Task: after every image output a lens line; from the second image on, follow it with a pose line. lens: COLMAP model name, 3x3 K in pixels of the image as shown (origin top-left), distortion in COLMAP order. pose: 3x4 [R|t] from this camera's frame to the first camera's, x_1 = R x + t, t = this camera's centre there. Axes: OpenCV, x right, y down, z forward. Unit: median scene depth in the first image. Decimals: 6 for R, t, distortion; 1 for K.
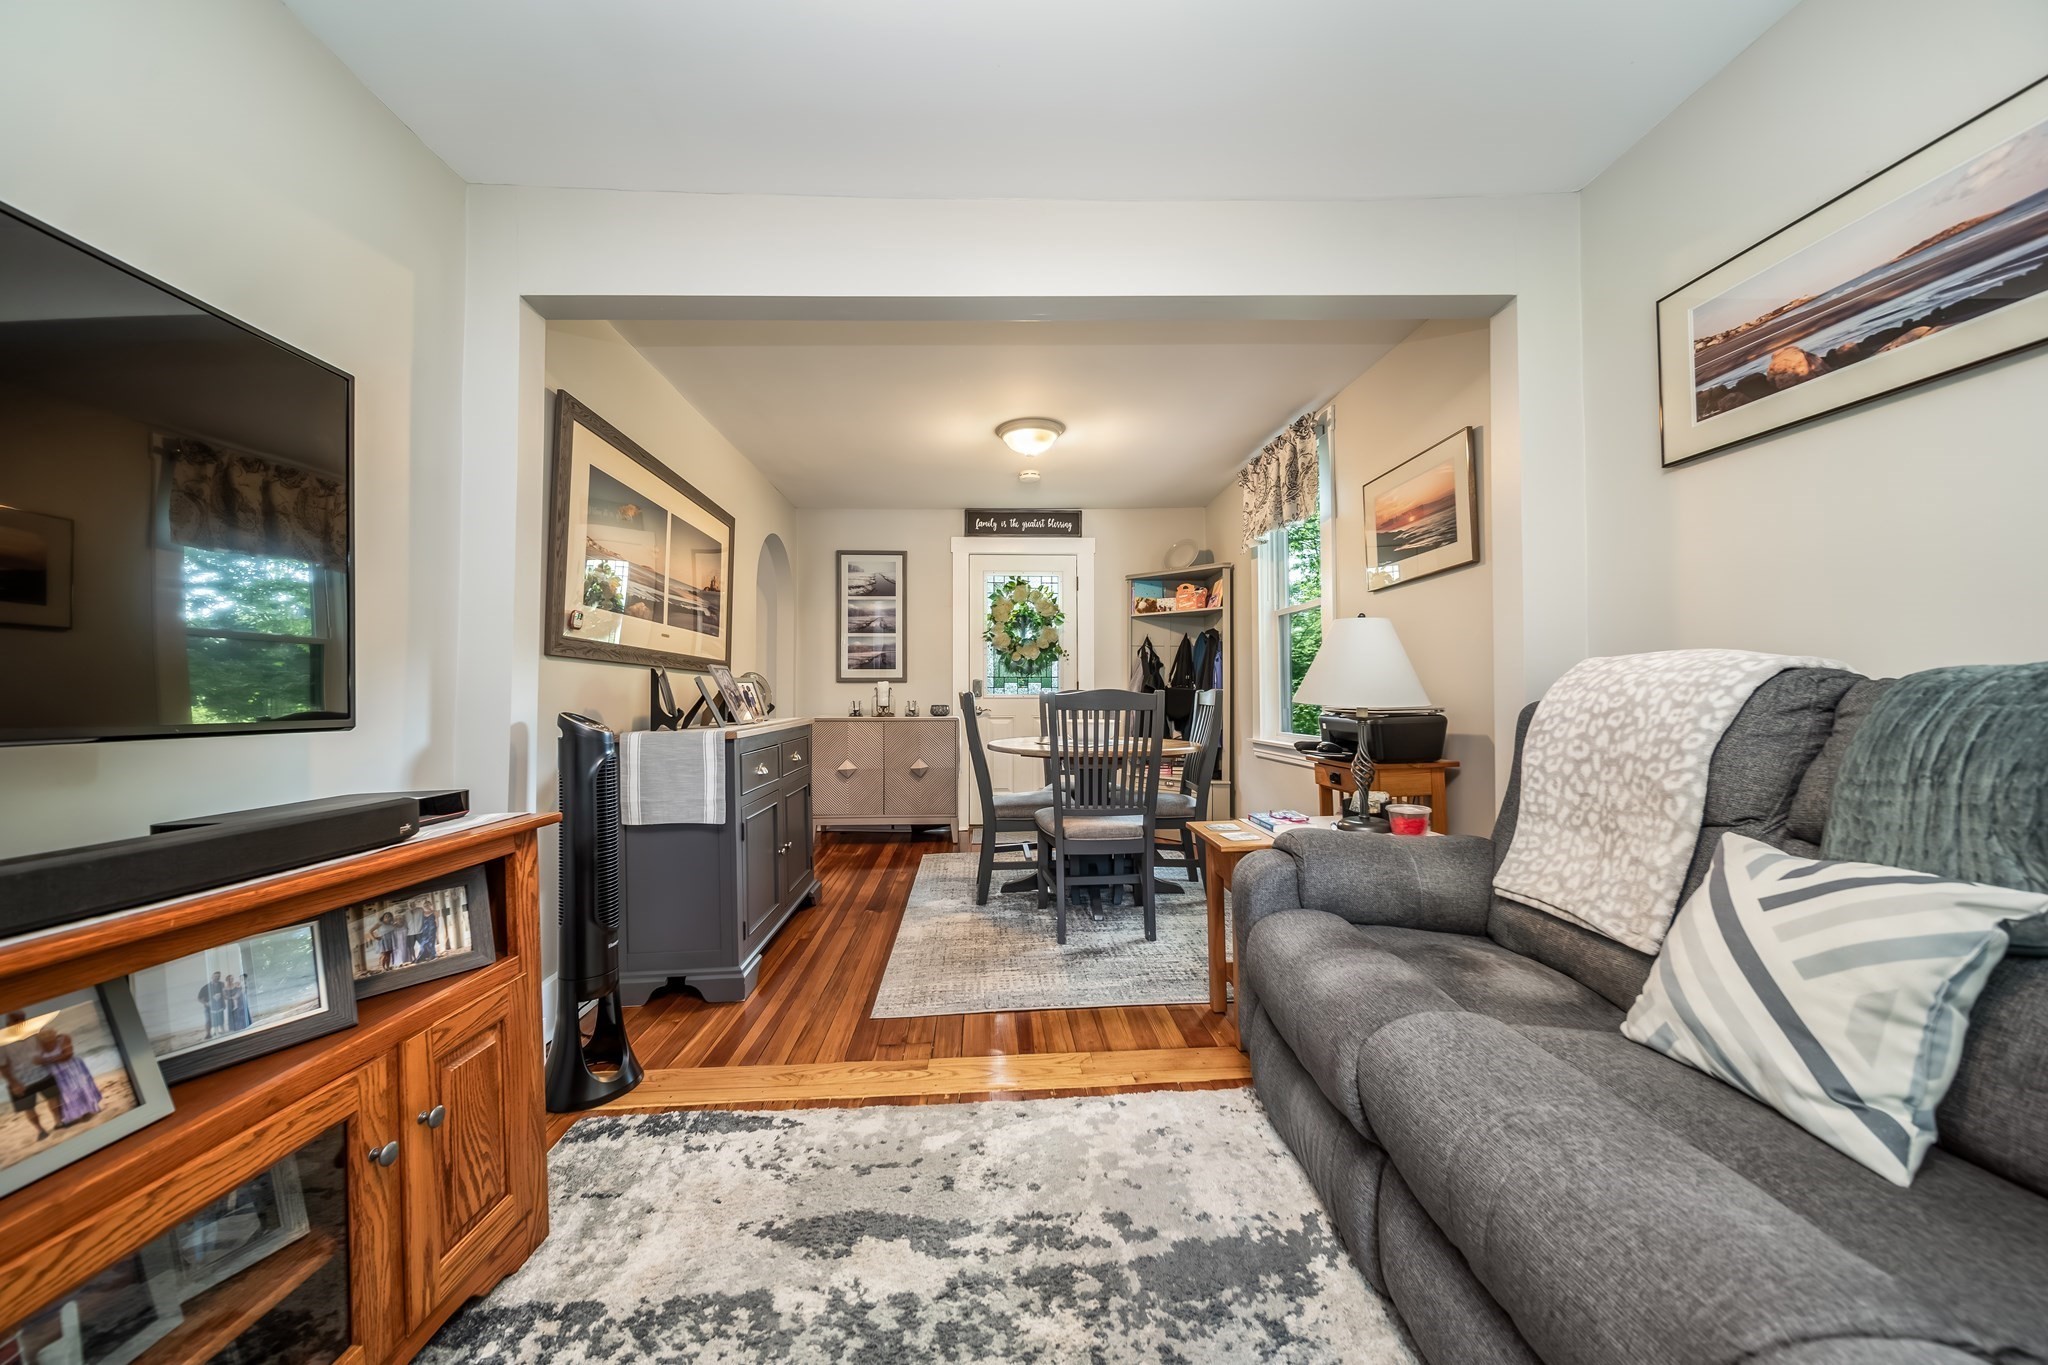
lens RADIAL K [[703.1, 0, 1020.7], [0, 703.1, 686.4], [0, 0, 1]] dist [0.000847, -0.000001]
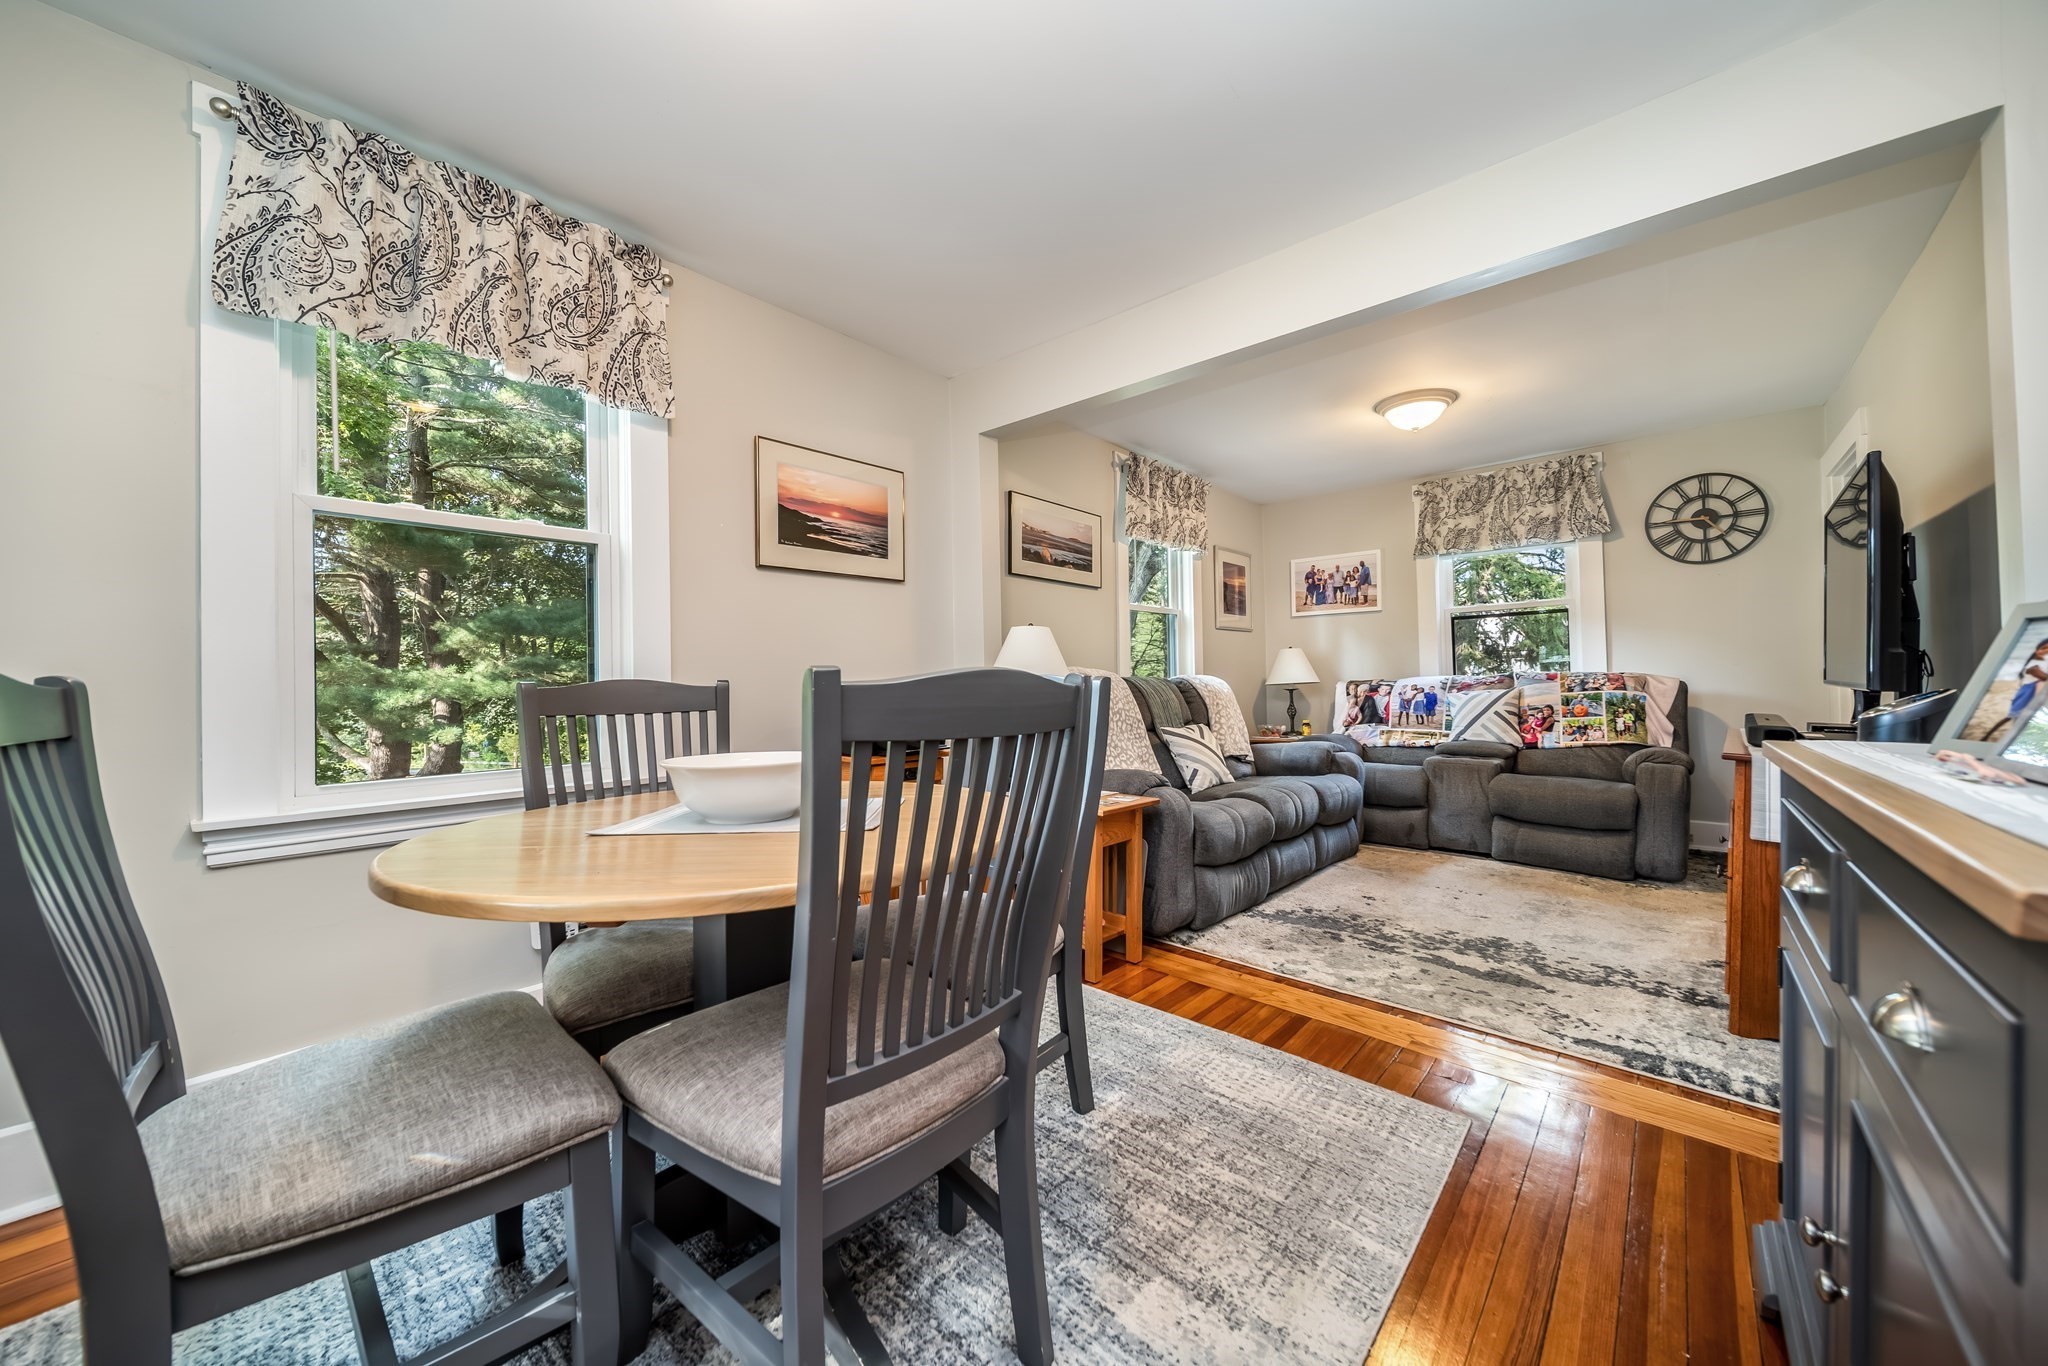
lens RADIAL K [[703.1, 0, 1018.4], [0, 703.1, 683.6], [0, 0, 1]] dist [0.000847, -0.000001]
pose [[-0.692378, 0.017543, 0.721322, -0.728913], [0.009110, 0.999837, -0.015572, 0.045312], [-0.721478, -0.004211, -0.692425, 3.184591]]
